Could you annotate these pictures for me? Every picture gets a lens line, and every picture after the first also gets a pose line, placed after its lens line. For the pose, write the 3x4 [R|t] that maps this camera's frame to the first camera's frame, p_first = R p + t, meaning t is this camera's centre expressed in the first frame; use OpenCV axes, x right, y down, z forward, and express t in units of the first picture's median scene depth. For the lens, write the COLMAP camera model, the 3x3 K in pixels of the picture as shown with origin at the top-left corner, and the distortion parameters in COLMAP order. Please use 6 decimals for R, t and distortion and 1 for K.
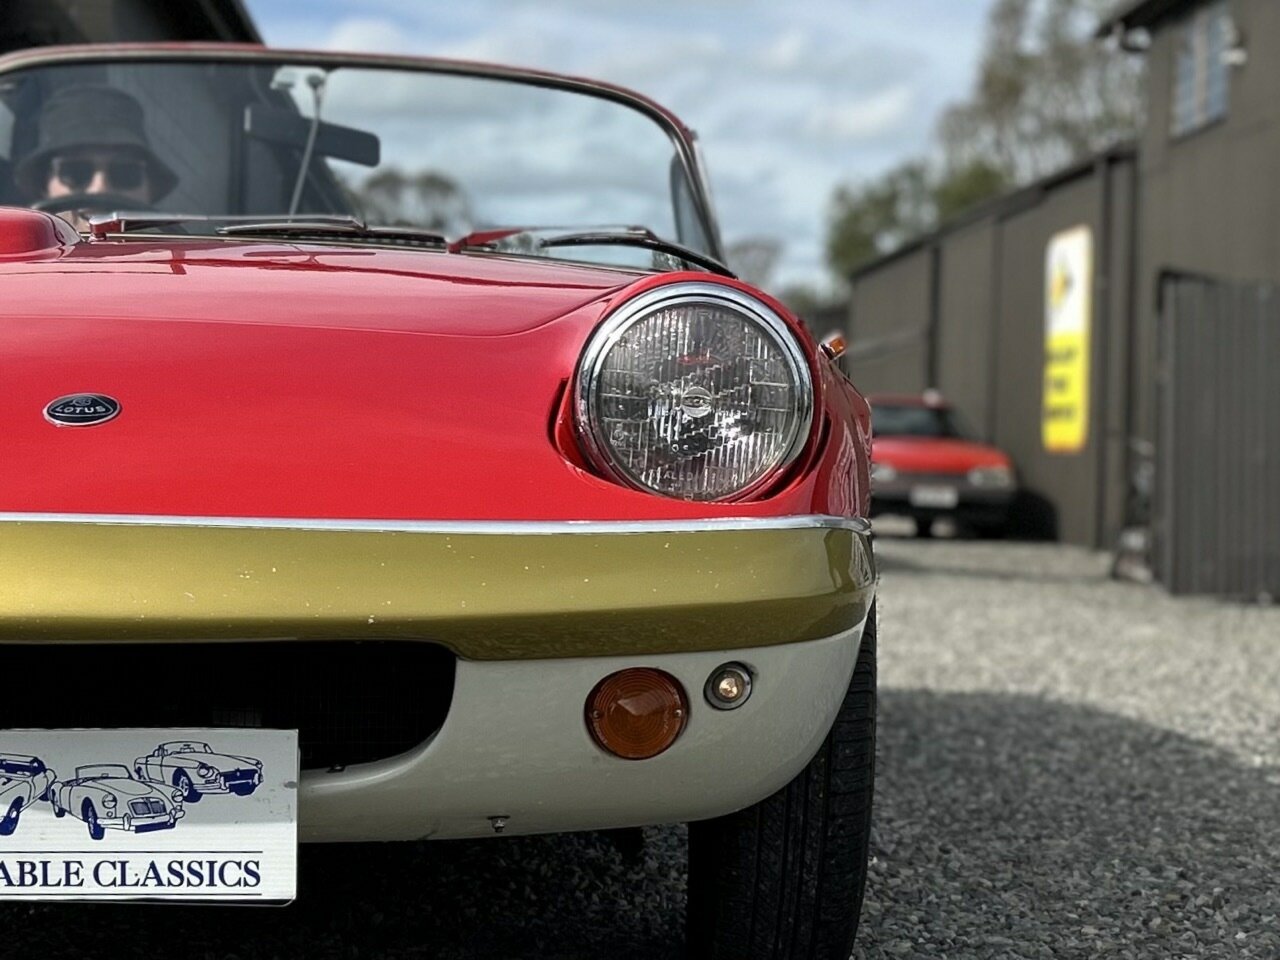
lens RADIAL K [[2357.3, 0, 644.6], [0, 2357.3, 482.4], [0, 0, 1]] dist [0.192329, 0.000000]
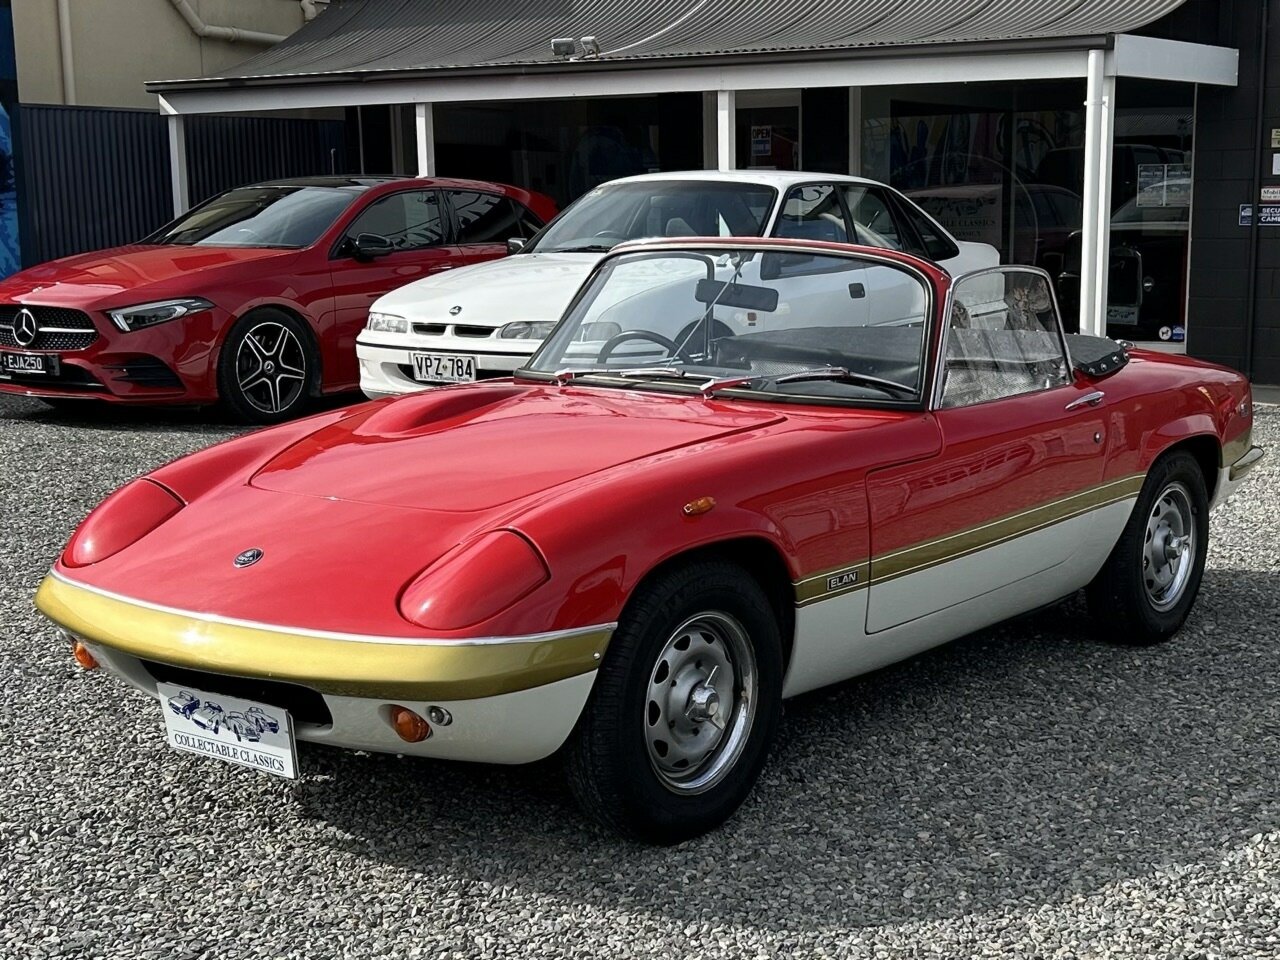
lens RADIAL K [[1869.8, 0, 636.4], [0, 1869.8, 484.5], [0, 0, 1]] dist [-0.025551, 0.000000]
pose [[0.762762, 0.059717, -0.643917, 0.871633], [0.020062, 0.993063, 0.115862, -0.218100], [0.646368, -0.101294, 0.756272, -0.096658]]
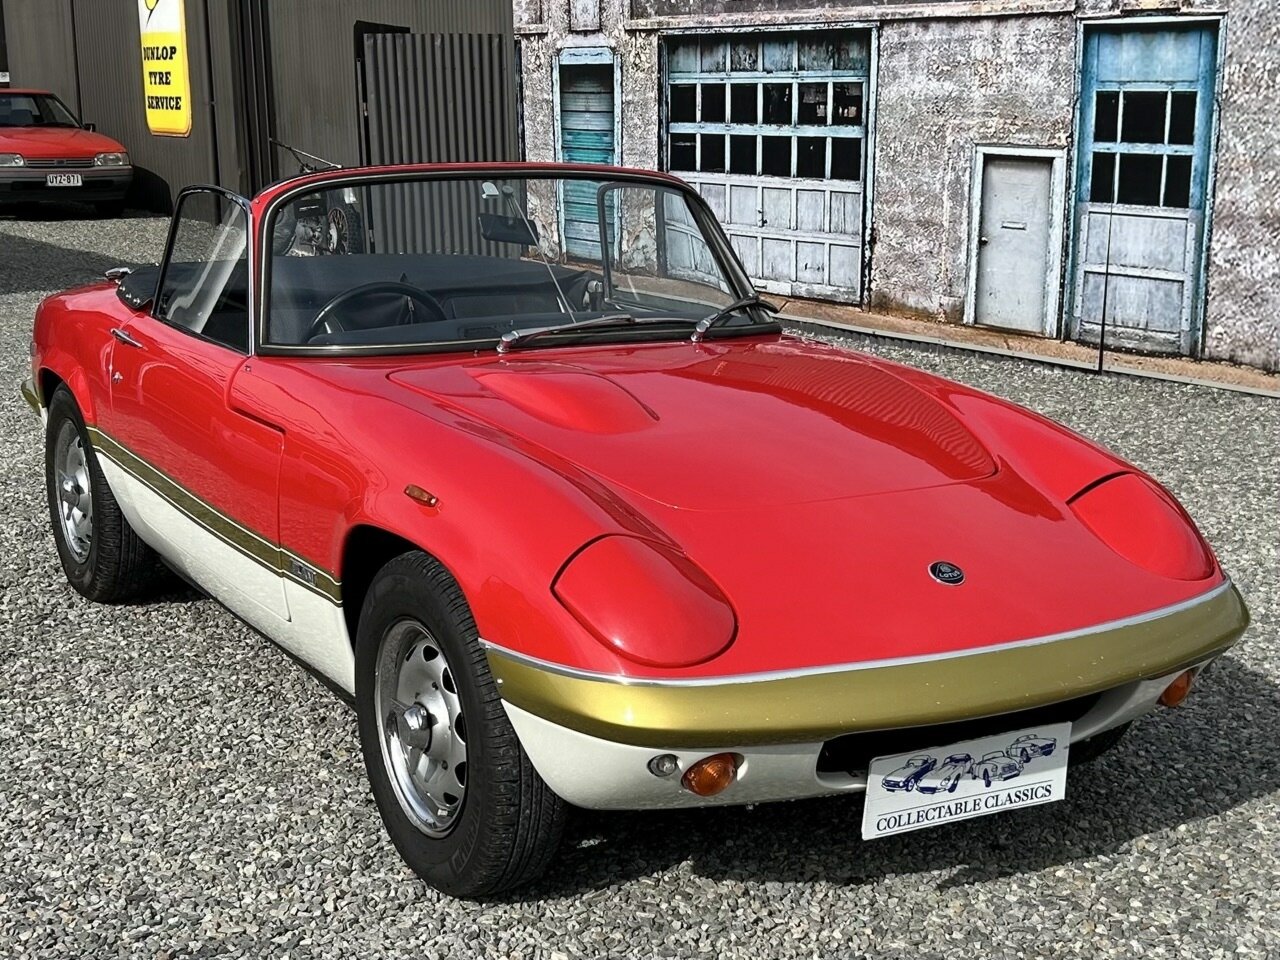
lens RADIAL K [[1977.2, 0, 627.7], [0, 1977.2, 456.5], [0, 0, 1]] dist [0.044259, 0.000000]
pose [[0.903465, -0.109496, 0.414442, -0.805492], [0.039393, 0.983943, 0.174083, -0.298177], [-0.426849, -0.140951, 0.893271, -0.235087]]
